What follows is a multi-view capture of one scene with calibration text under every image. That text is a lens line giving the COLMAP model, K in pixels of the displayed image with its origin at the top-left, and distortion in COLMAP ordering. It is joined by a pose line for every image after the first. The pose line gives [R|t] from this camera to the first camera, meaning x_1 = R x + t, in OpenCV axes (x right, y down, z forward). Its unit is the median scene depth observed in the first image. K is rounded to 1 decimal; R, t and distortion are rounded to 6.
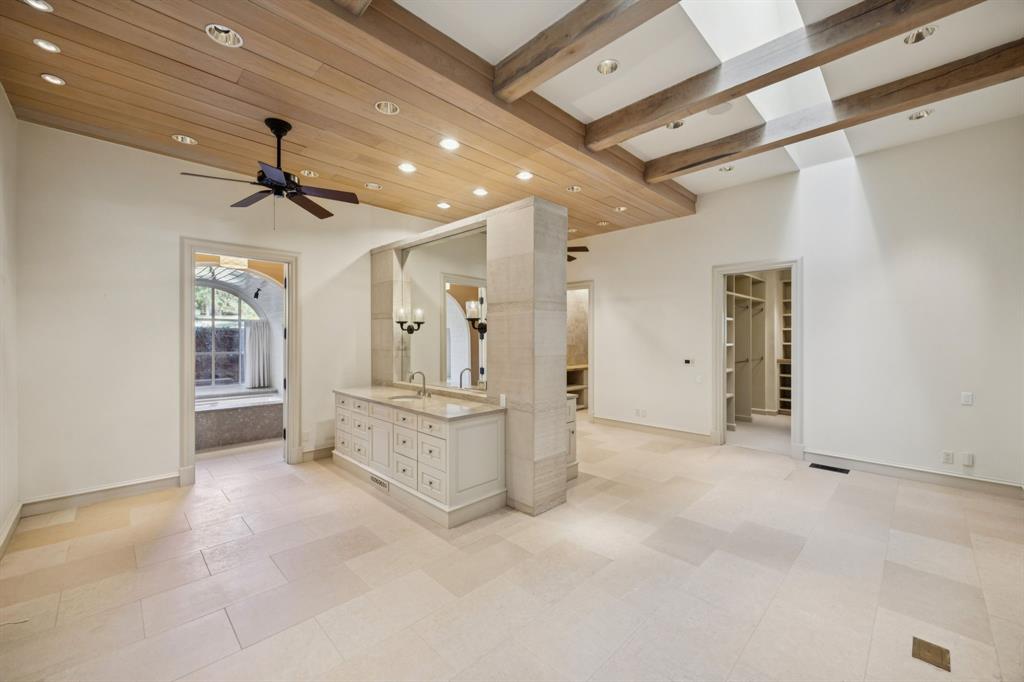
lens RADIAL K [[387.9, 0, 518.9], [0, 387.9, 337.8], [0, 0, 1]] dist [0.000858, 0.000178]
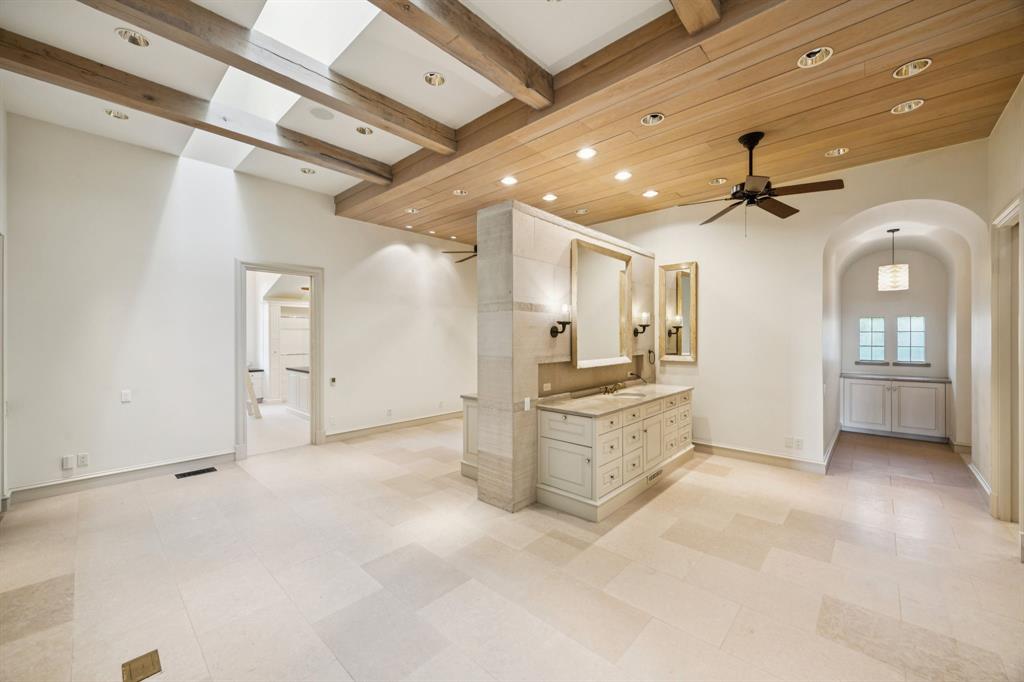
lens RADIAL K [[387.9, 0, 518.9], [0, 387.9, 337.8], [0, 0, 1]] dist [0.000858, 0.000178]
pose [[0.071555, -0.007356, -0.997409, 0.952319], [-0.006937, 0.999945, -0.007872, 0.008419], [0.997413, 0.007482, 0.071501, 0.855396]]
